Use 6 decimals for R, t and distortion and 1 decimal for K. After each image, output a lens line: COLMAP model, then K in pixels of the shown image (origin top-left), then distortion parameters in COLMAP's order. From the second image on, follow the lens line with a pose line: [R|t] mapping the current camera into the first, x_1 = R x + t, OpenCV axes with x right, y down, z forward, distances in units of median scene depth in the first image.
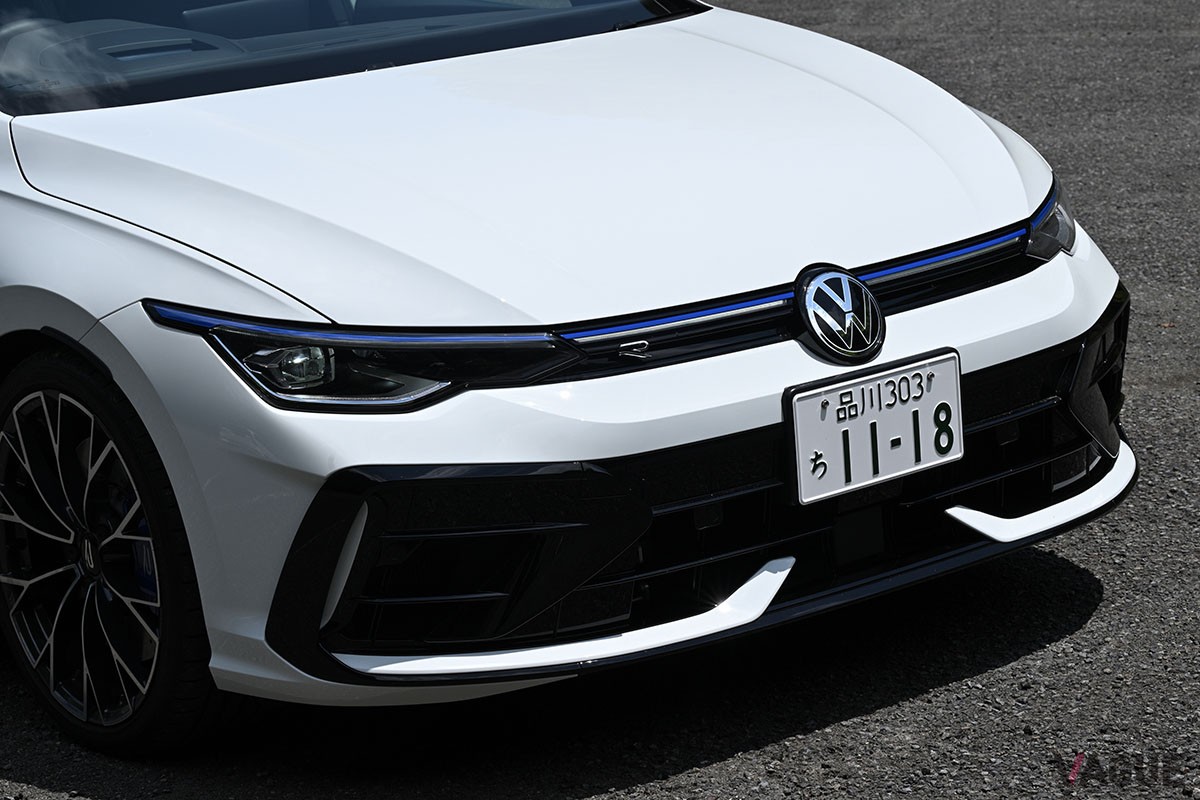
lens RADIAL K [[3210.2, 0, 599.7], [0, 3210.2, 401.0], [0, 0, 1]] dist [-0.073092, 0.000000]
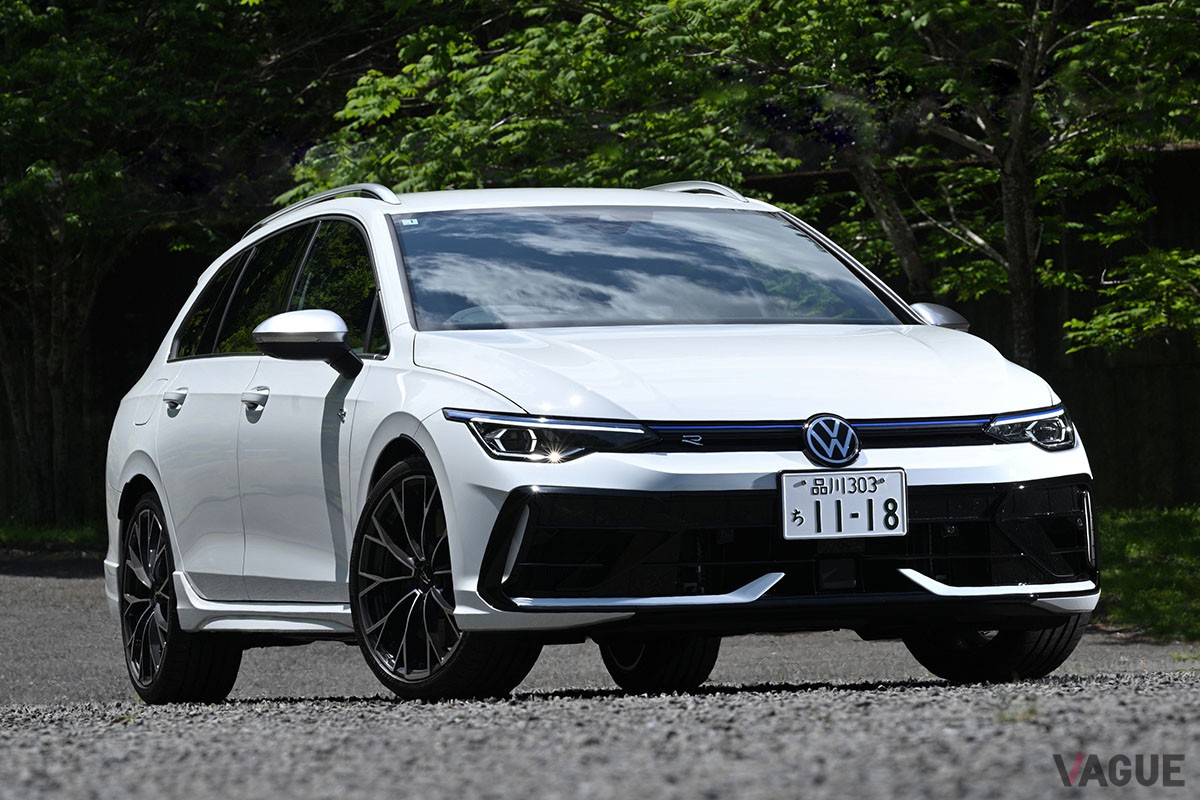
lens RADIAL K [[5887.7, 0, 606.4], [0, 5887.7, 396.6], [0, 0, 1]] dist [1.058650, 0.000000]
pose [[0.943047, 0.040384, -0.330199, 1.011010], [-0.114880, 0.971072, -0.209334, 0.629393], [0.312193, 0.235345, 0.920406, -1.955944]]
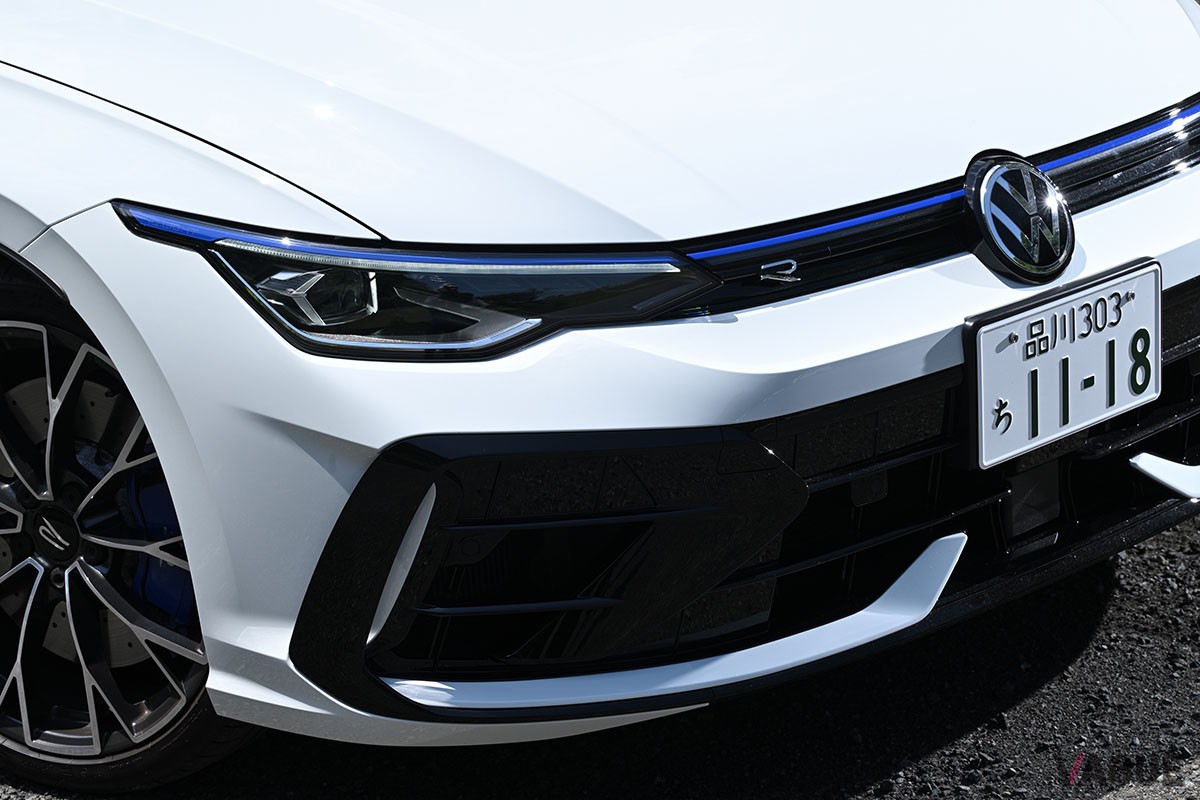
lens RADIAL K [[3049.2, 0, 603.2], [0, 3049.2, 396.5], [0, 0, 1]] dist [-0.047040, 0.000000]
pose [[0.995762, -0.004901, 0.091840, -0.093706], [-0.002256, 0.996977, 0.077662, -0.041178], [-0.091943, -0.077540, 0.992741, 0.282498]]
